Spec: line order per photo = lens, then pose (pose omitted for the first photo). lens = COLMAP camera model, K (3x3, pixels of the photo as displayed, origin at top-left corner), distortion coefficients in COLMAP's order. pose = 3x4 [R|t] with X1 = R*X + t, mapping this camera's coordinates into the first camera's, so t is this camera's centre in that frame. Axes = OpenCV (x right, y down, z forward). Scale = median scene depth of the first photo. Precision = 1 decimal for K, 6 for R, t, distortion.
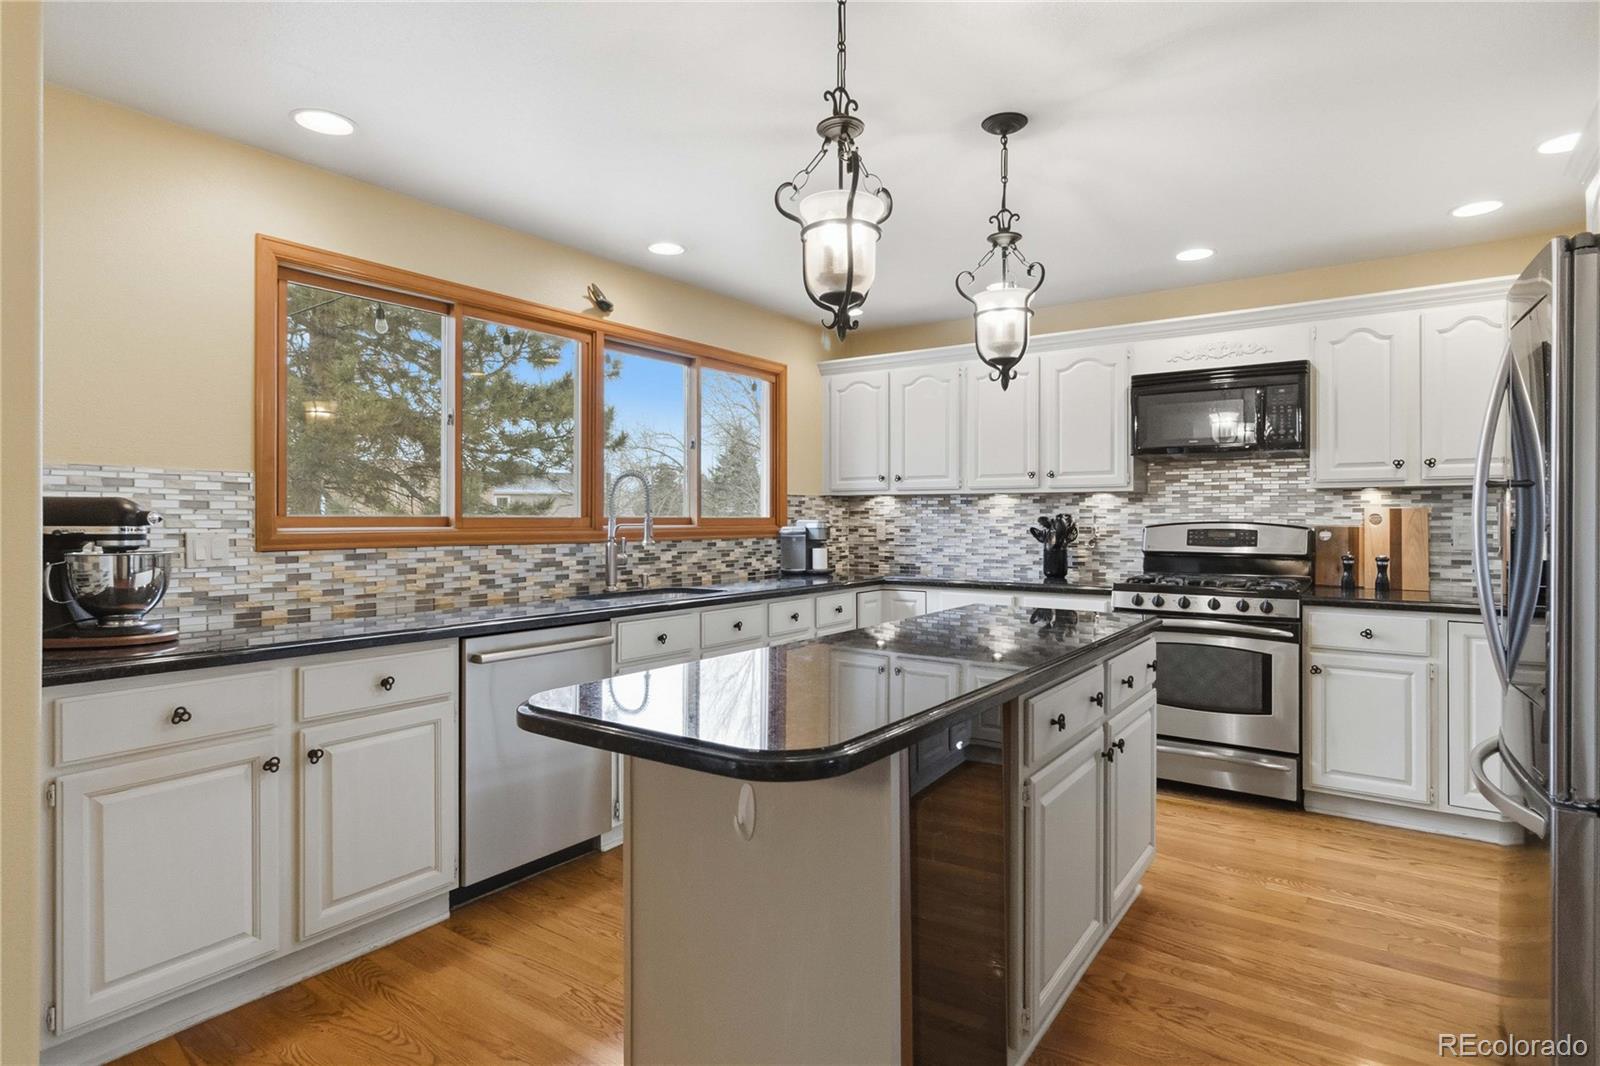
lens RADIAL K [[842.5, 0, 811.8], [0, 842.5, 517.4], [0, 0, 1]] dist [-0.002954, 0.001267]
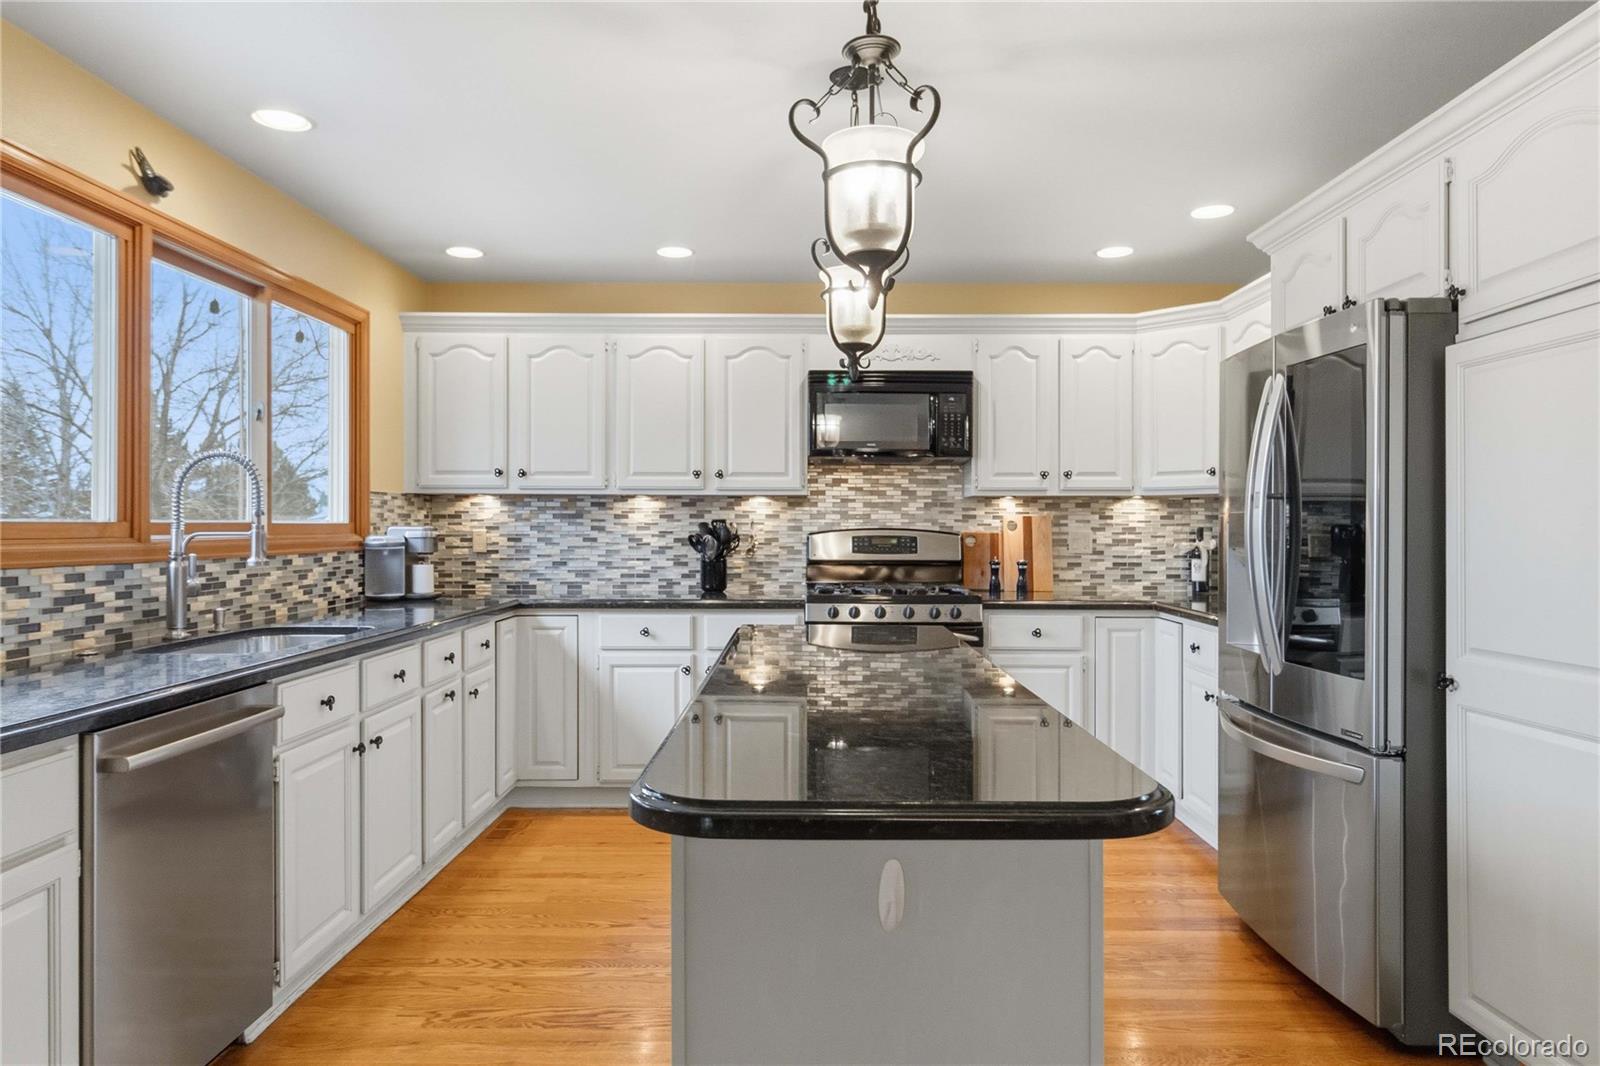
lens RADIAL K [[998.2, 0, 803.6], [0, 998.2, 527.2], [0, 0, 1]] dist [0.007097, 0.002762]
pose [[0.823933, -0.000206, 0.566687, -0.239037], [-0.002045, 0.999992, 0.003337, 0.000169], [-0.566683, -0.003908, 0.823927, 0.095142]]
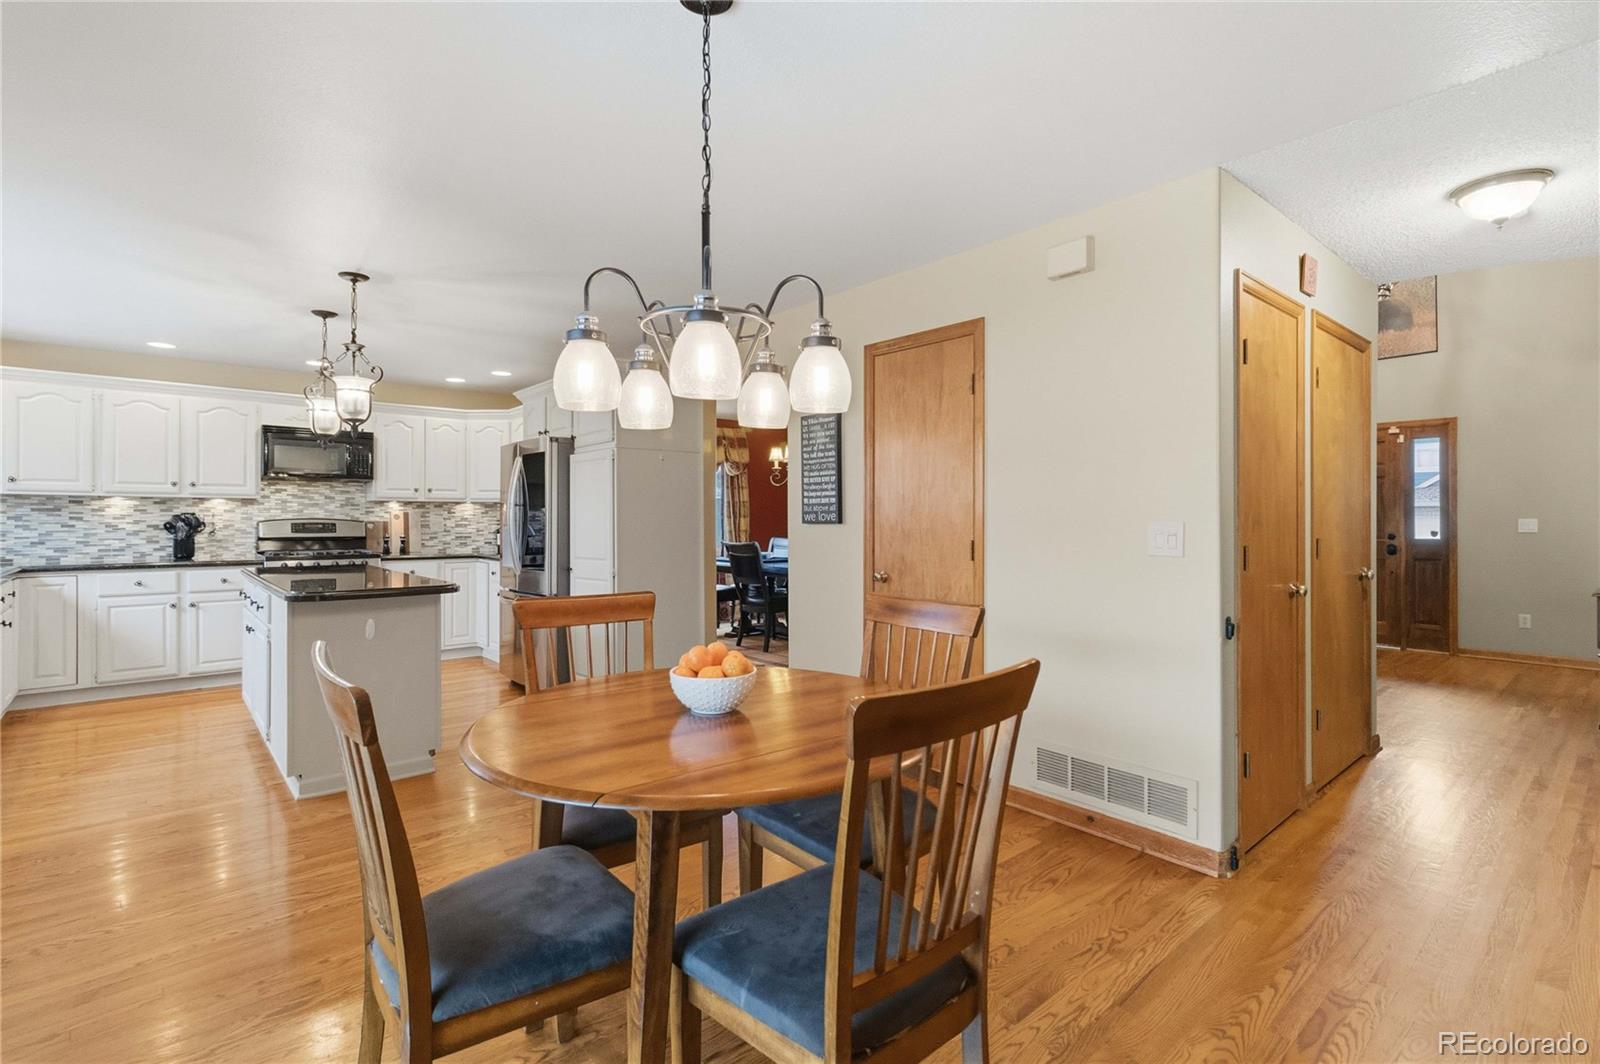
lens RADIAL K [[738.1, 0, 811.4], [0, 738.1, 519.6], [0, 0, 1]] dist [0.002992, 0.000210]
pose [[0.230774, -0.000296, 0.973007, -0.697193], [-0.002028, 0.999998, 0.000785, 0.004277], [-0.973005, -0.002154, 0.230773, -0.298567]]
